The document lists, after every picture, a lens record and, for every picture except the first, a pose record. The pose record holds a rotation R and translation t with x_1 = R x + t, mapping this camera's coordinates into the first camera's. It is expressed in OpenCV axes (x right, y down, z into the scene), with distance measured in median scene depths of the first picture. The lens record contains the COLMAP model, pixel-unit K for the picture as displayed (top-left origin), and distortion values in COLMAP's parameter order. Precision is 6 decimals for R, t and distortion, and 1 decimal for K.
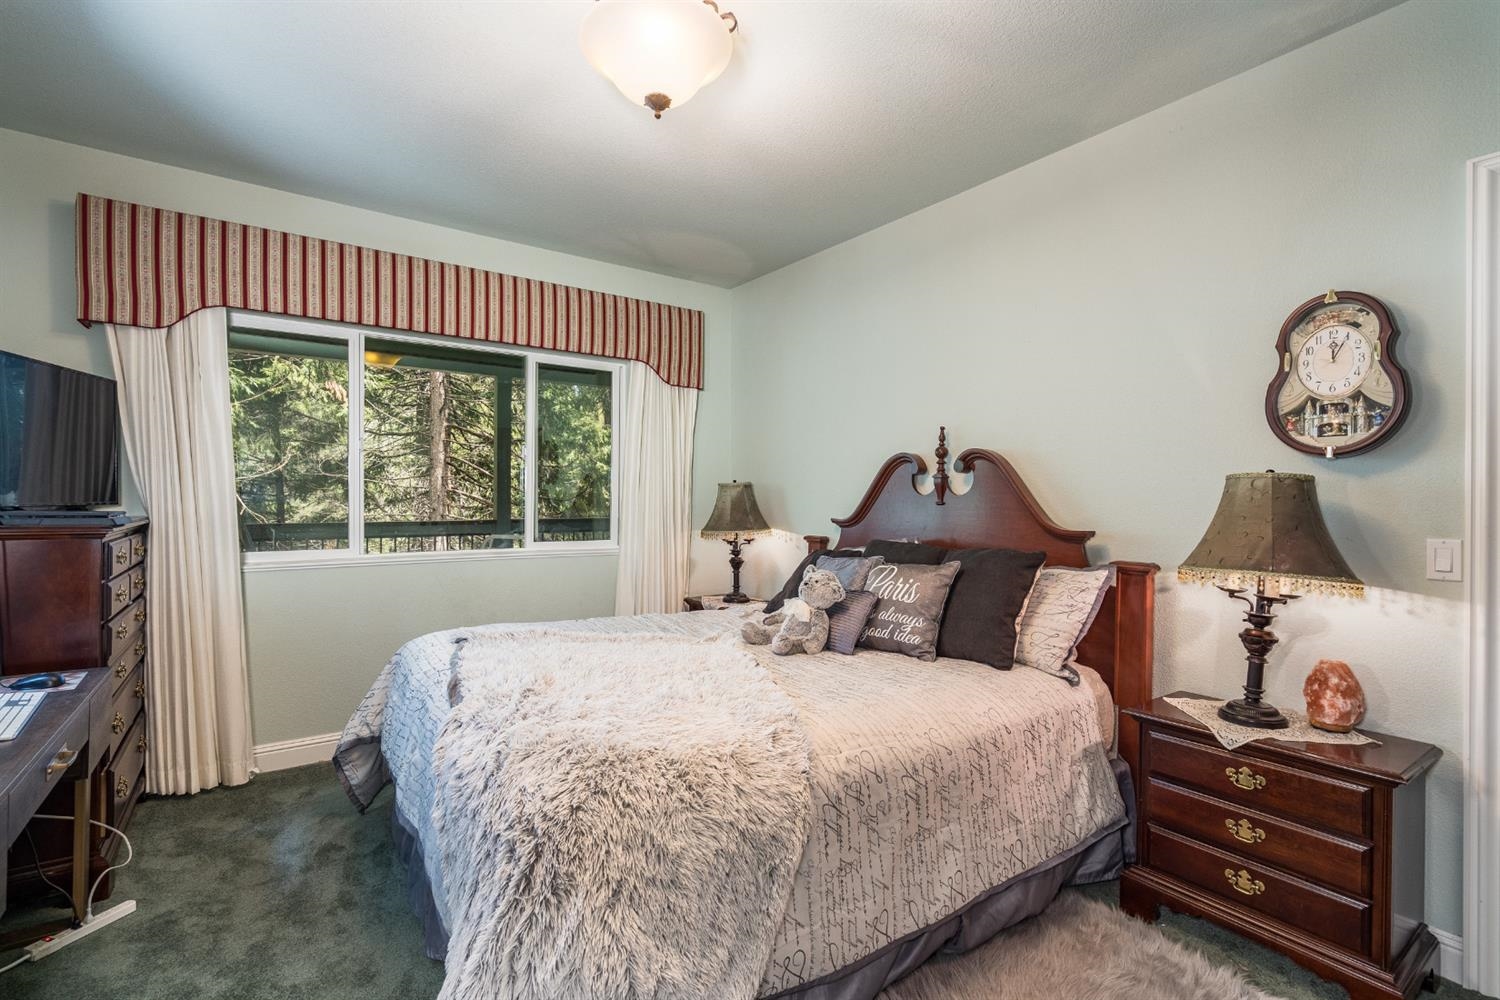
lens RADIAL K [[682.8, 0, 741.1], [0, 682.8, 500.5], [0, 0, 1]] dist [0.001829, 0.000988]
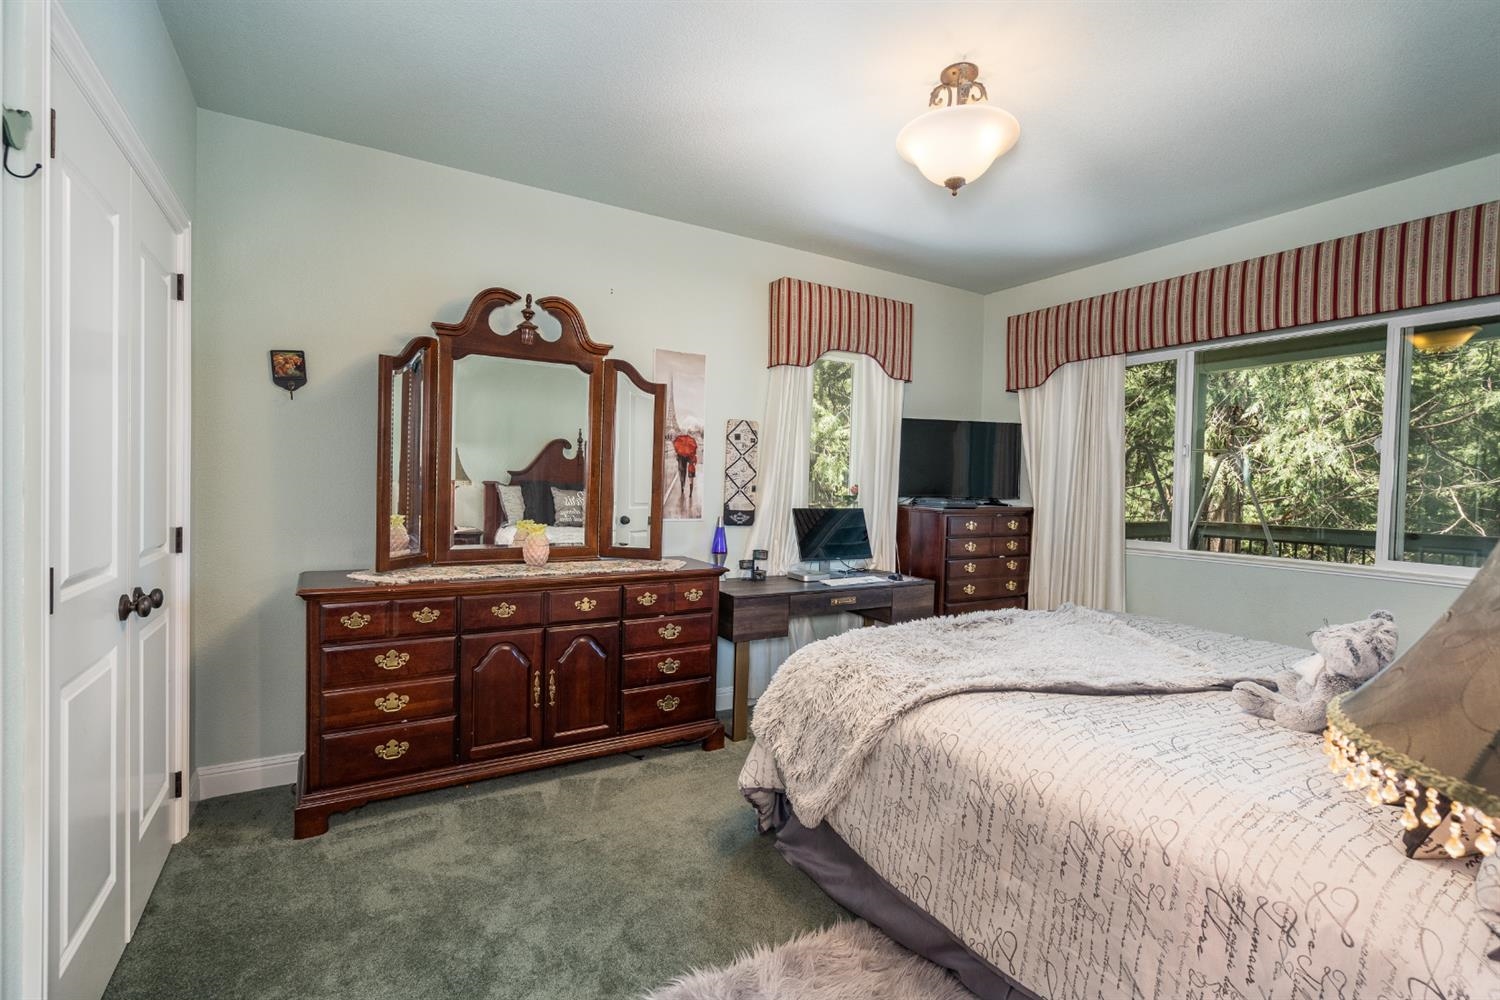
lens RADIAL K [[682.8, 0, 741.1], [0, 682.8, 500.5], [0, 0, 1]] dist [0.001829, 0.000988]
pose [[-0.075462, 0.018728, -0.996973, 0.602127], [-0.023974, 0.999501, 0.020590, -0.007114], [0.996860, 0.025455, -0.074975, 0.355795]]
